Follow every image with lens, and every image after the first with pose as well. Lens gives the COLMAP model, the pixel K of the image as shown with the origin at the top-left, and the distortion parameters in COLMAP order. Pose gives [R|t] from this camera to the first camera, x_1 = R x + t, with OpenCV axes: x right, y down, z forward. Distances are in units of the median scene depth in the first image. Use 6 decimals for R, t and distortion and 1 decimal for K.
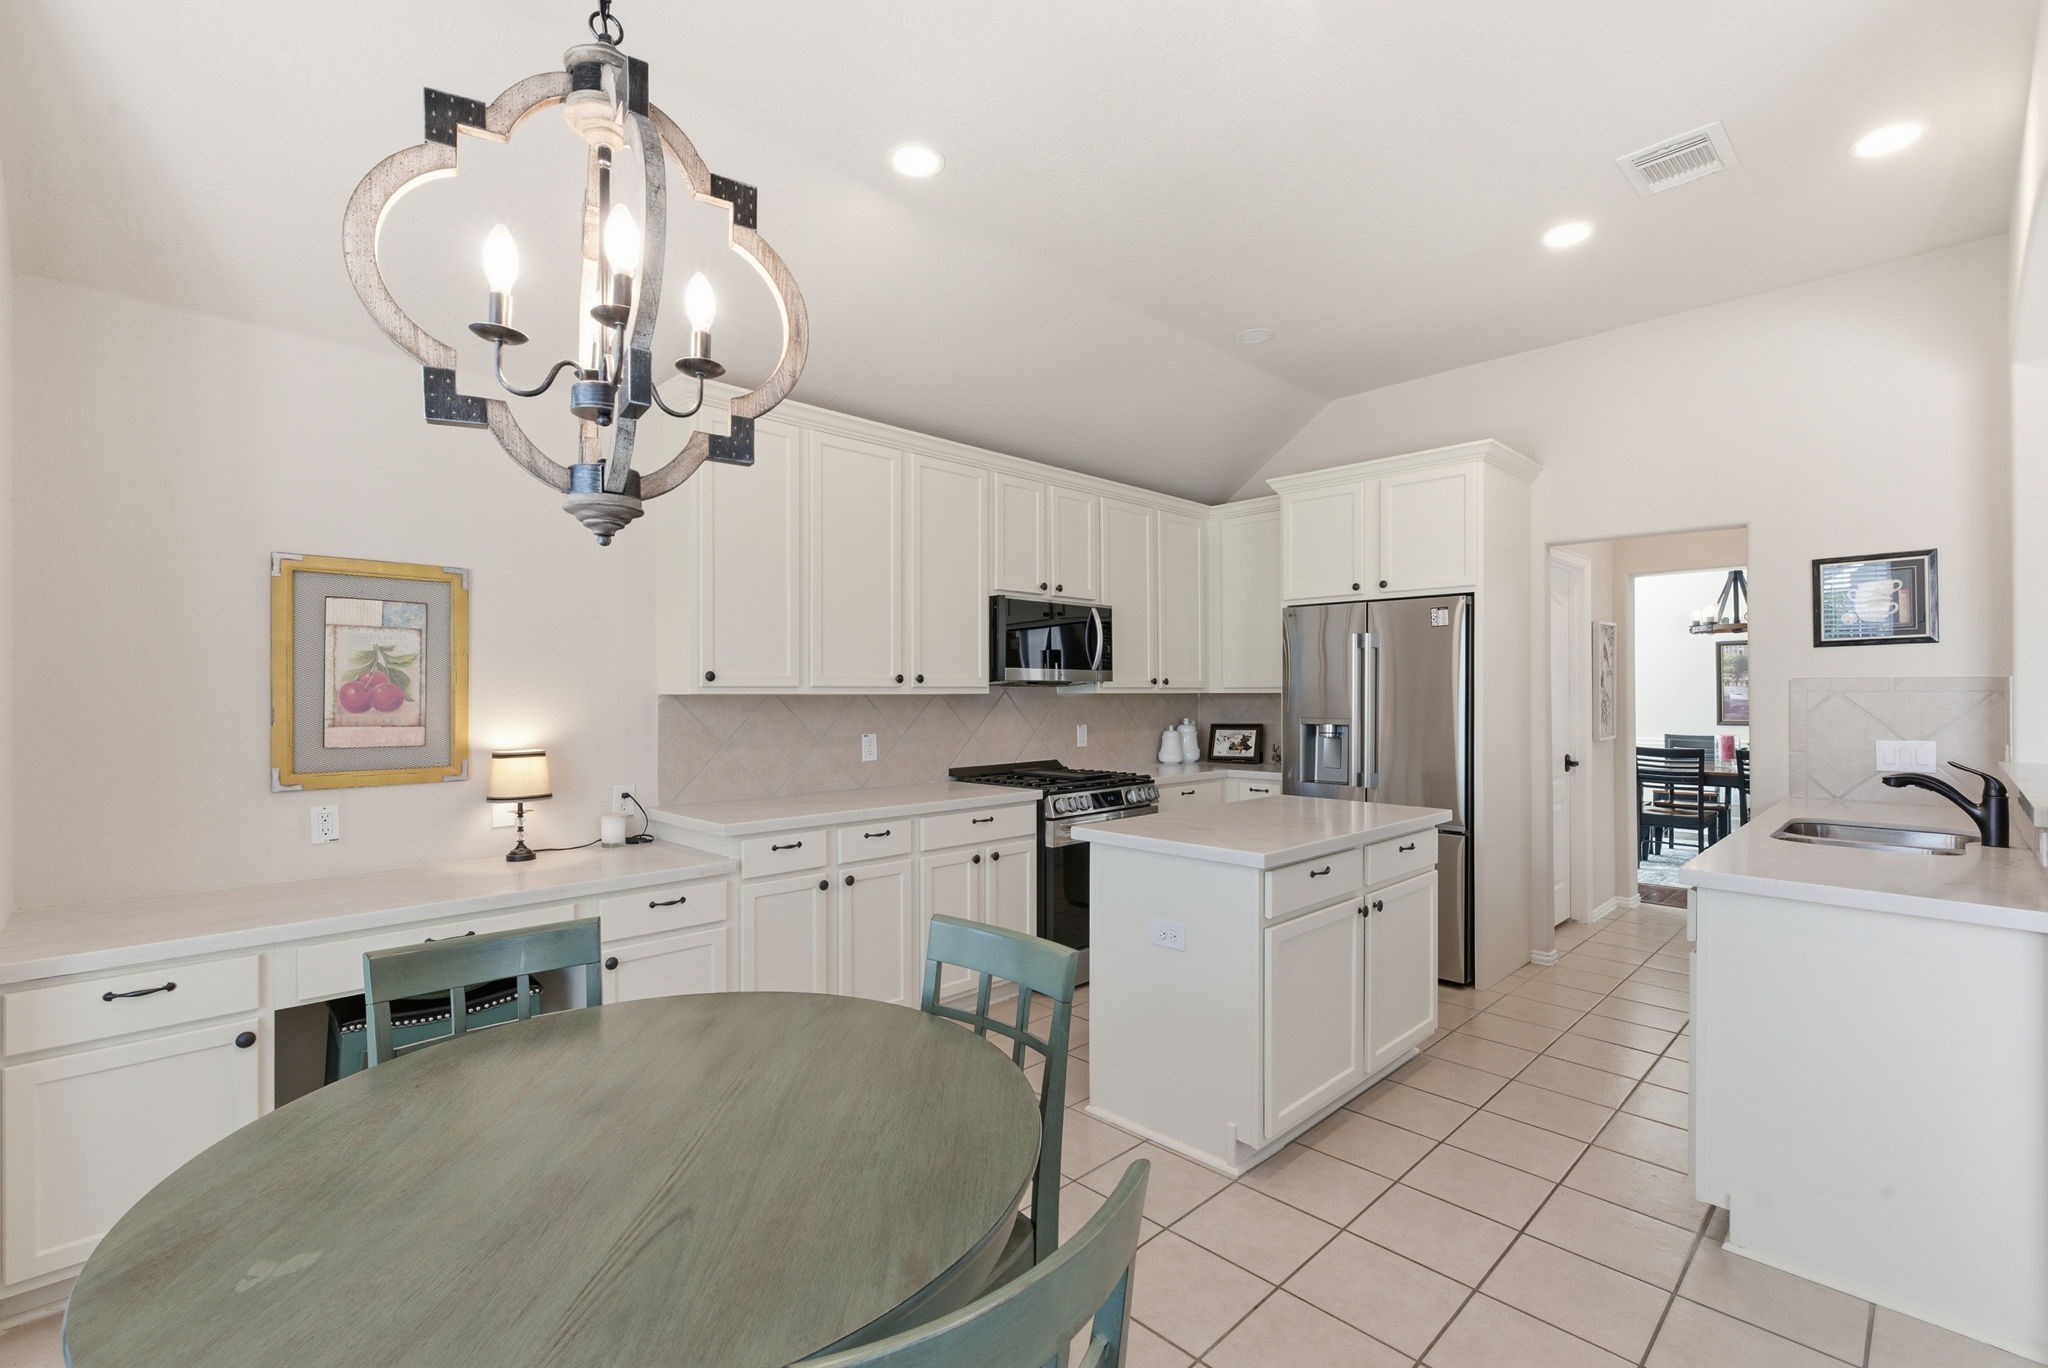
lens RADIAL K [[902.8, 0, 1034.1], [0, 902.8, 699.5], [0, 0, 1]] dist [0.000064, 0.003165]
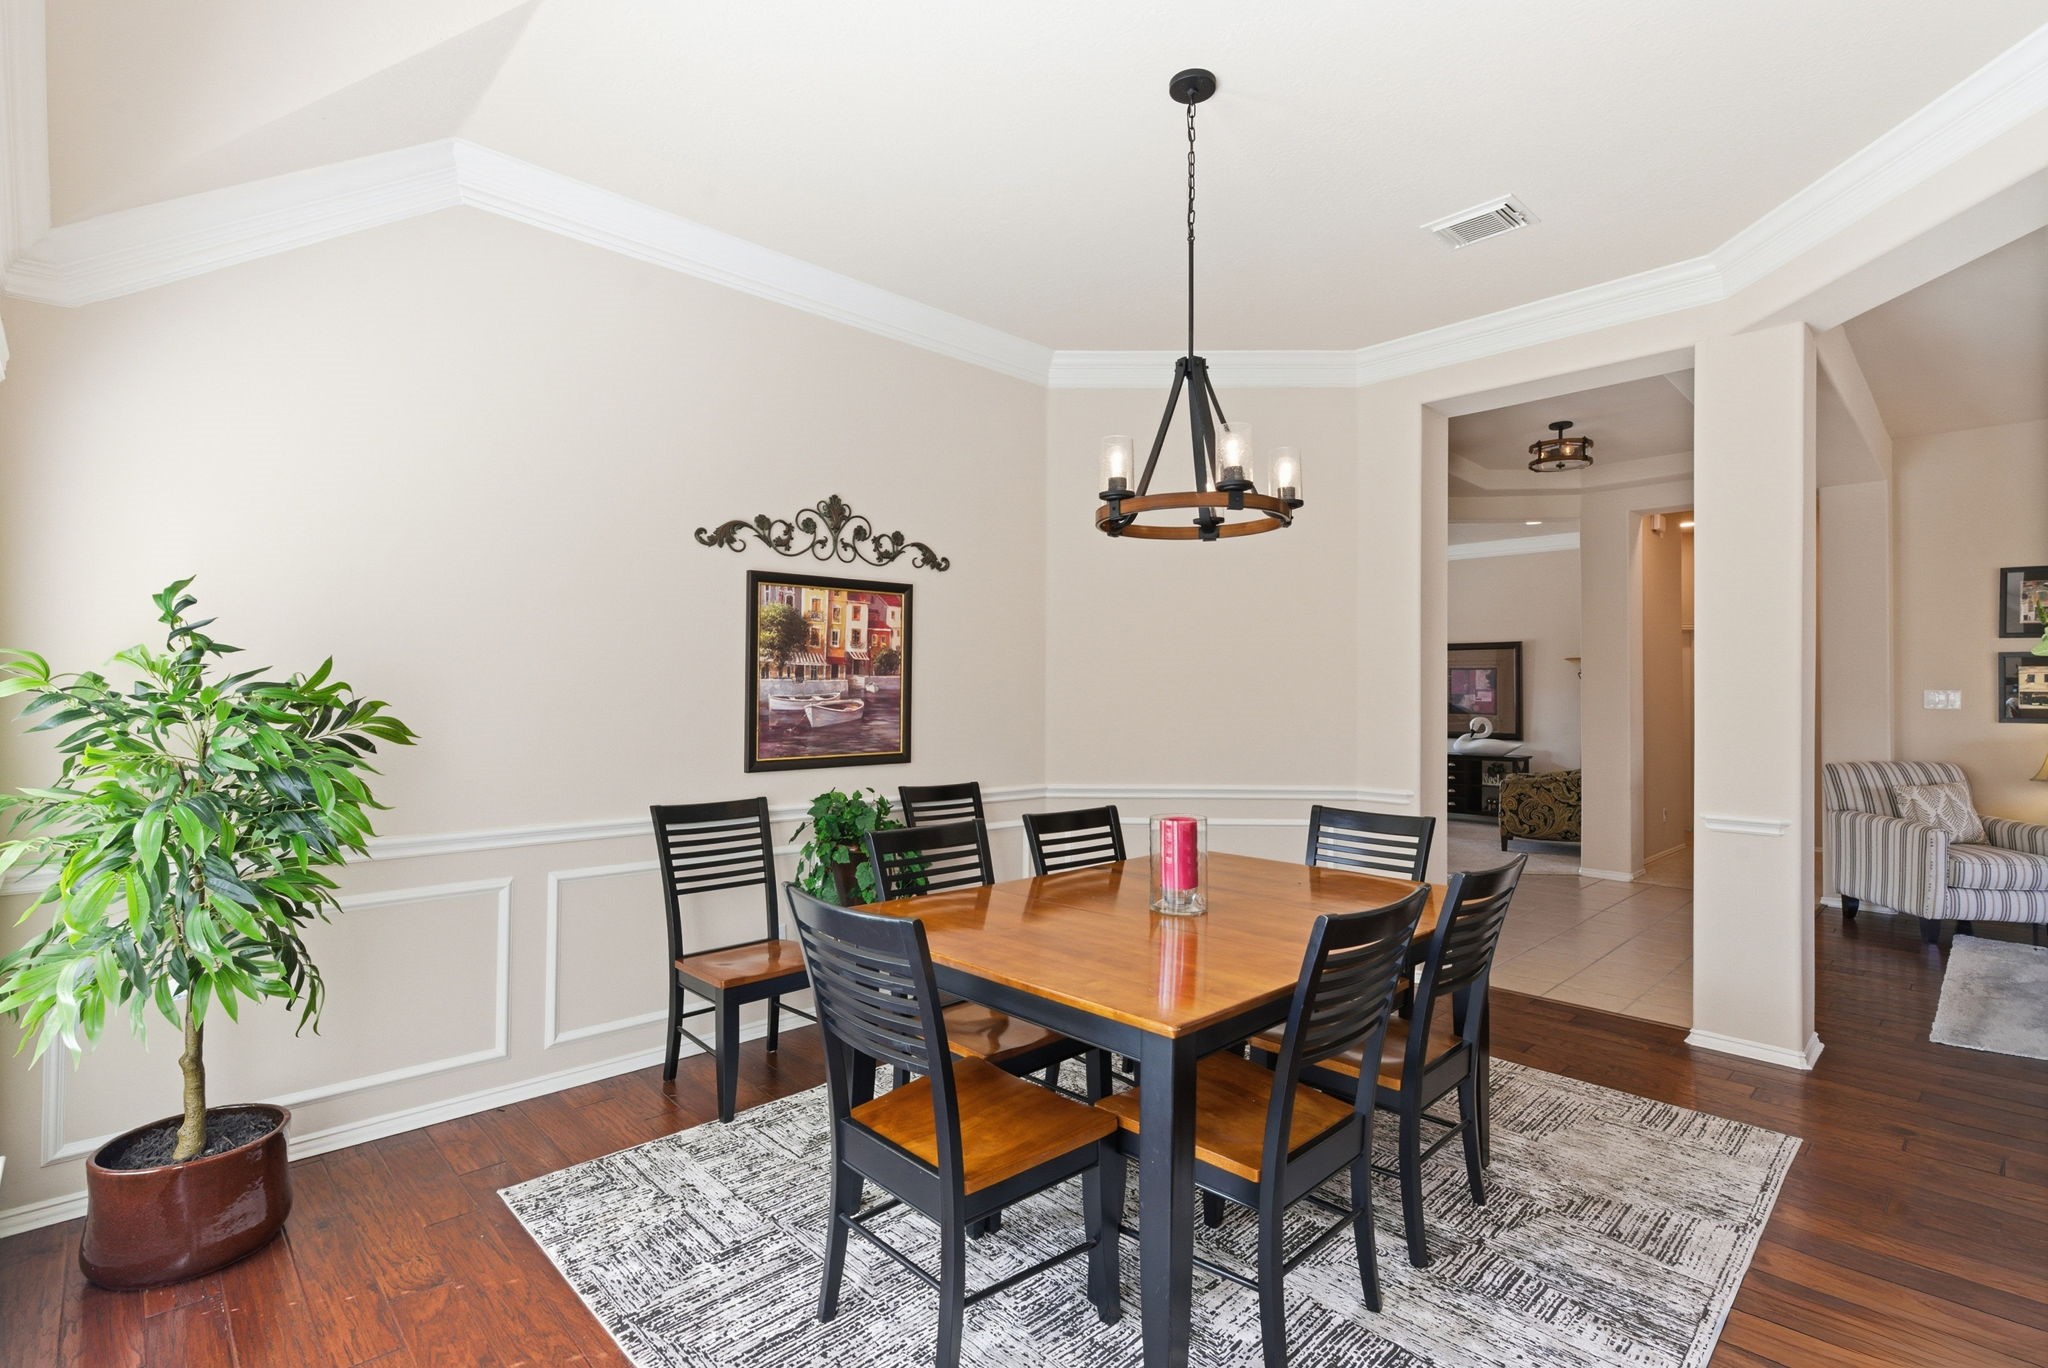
lens RADIAL K [[937.9, 0, 1031.4], [0, 937.9, 693.0], [0, 0, 1]] dist [-0.002998, 0.002905]
pose [[0.024388, 0.005262, 0.999689, 0.597298], [0.000472, 0.999986, -0.005275, -0.010438], [-0.999702, 0.000601, 0.024385, 1.557120]]
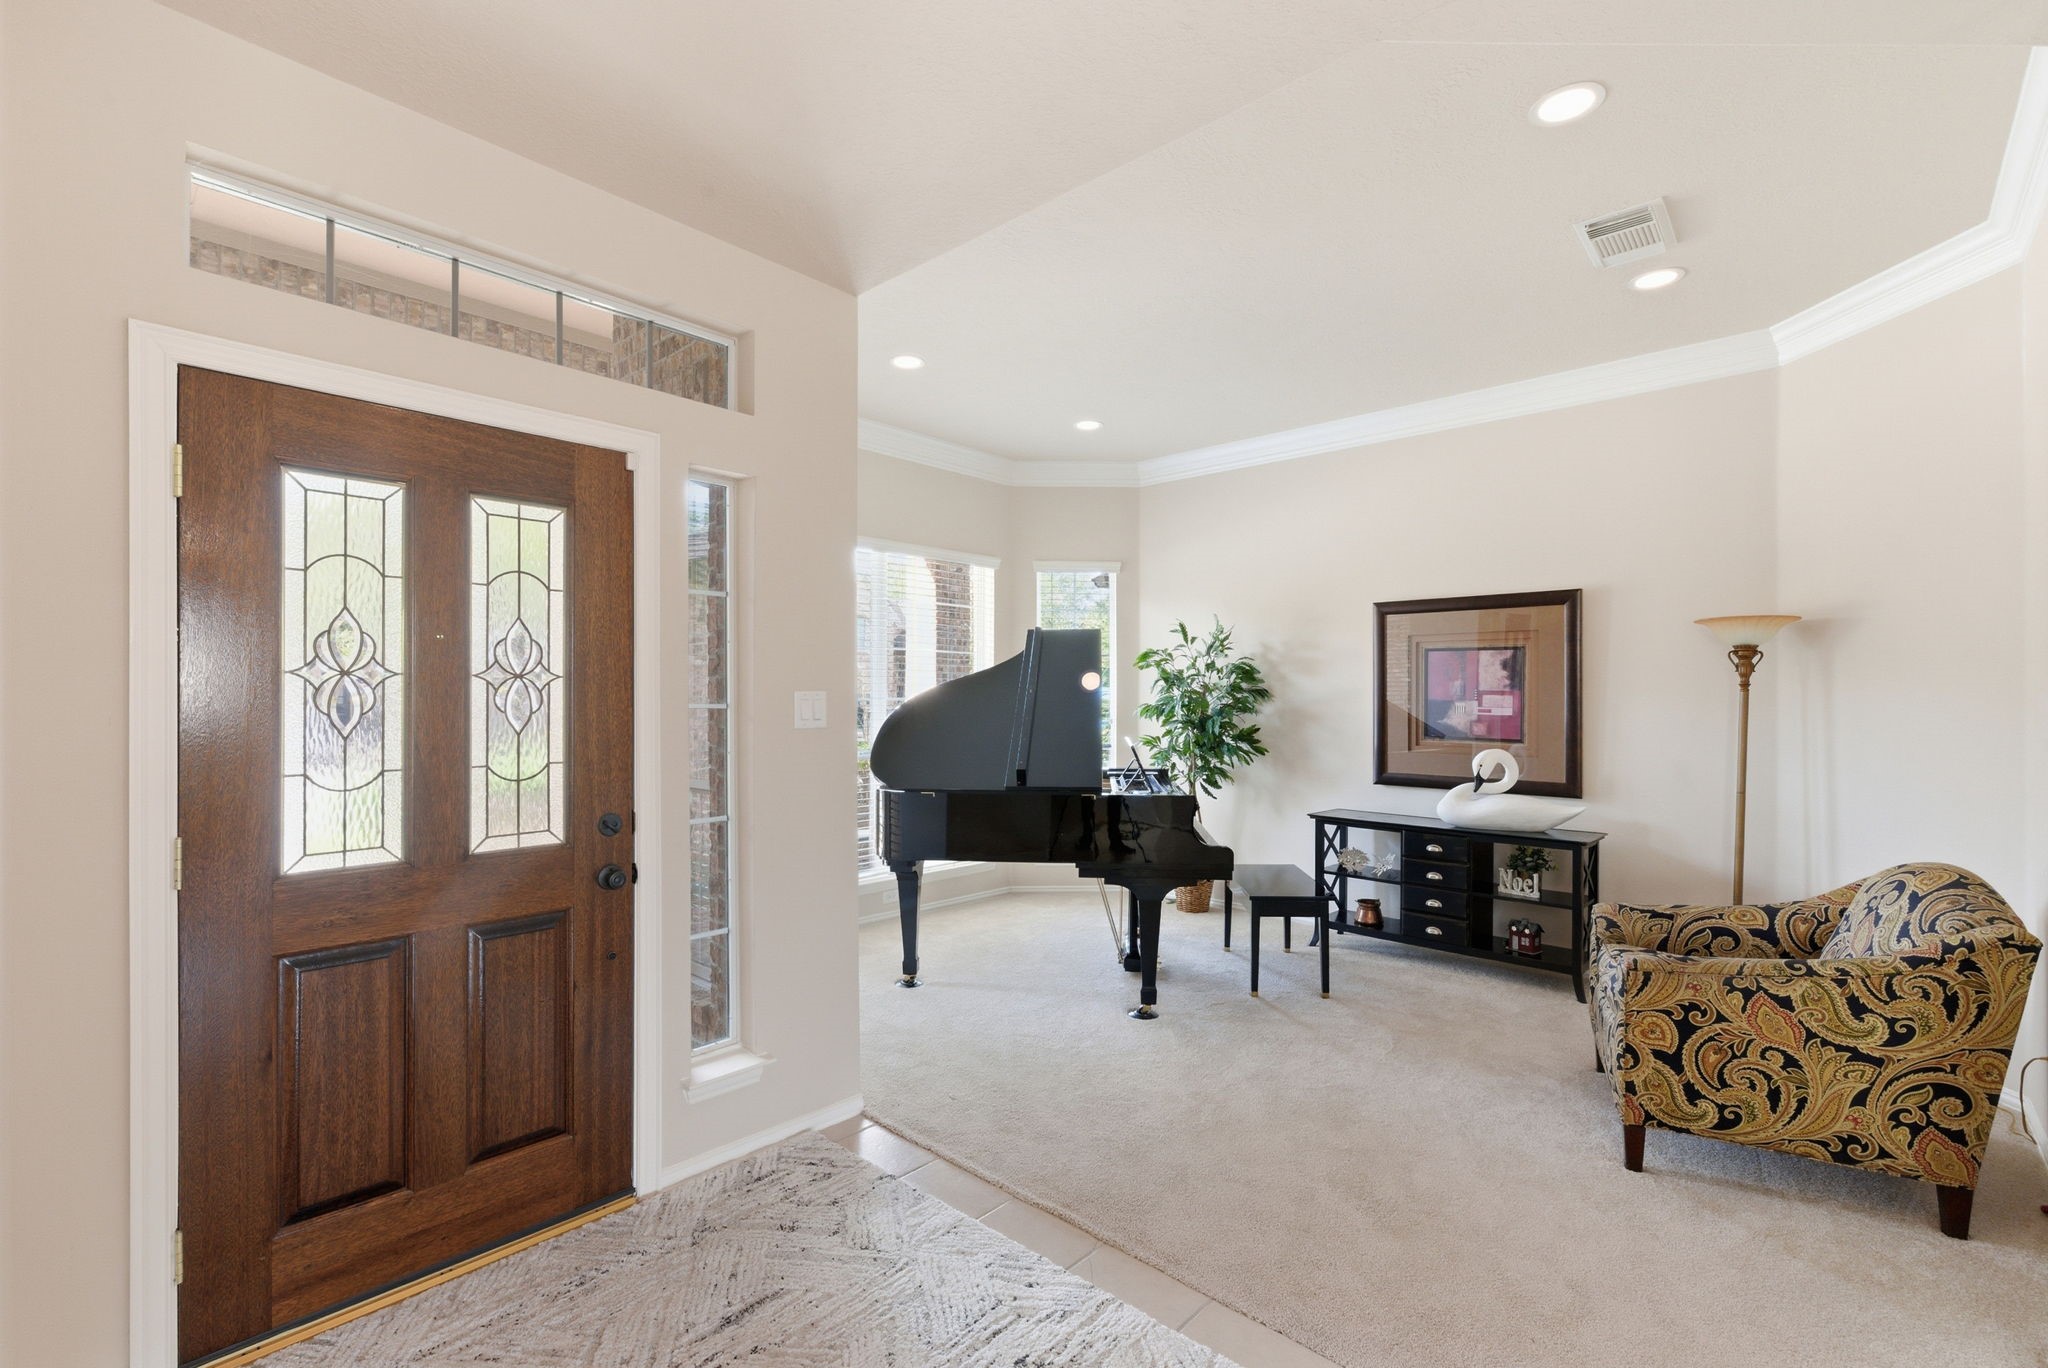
lens RADIAL K [[902.8, 0, 1034.2], [0, 902.8, 697.2], [0, 0, 1]] dist [0.000064, 0.003165]
pose [[-0.037407, 0.002361, 0.999297, 1.830164], [0.004922, 0.999986, -0.002179, -0.022317], [-0.999288, 0.004837, -0.037418, 1.106921]]
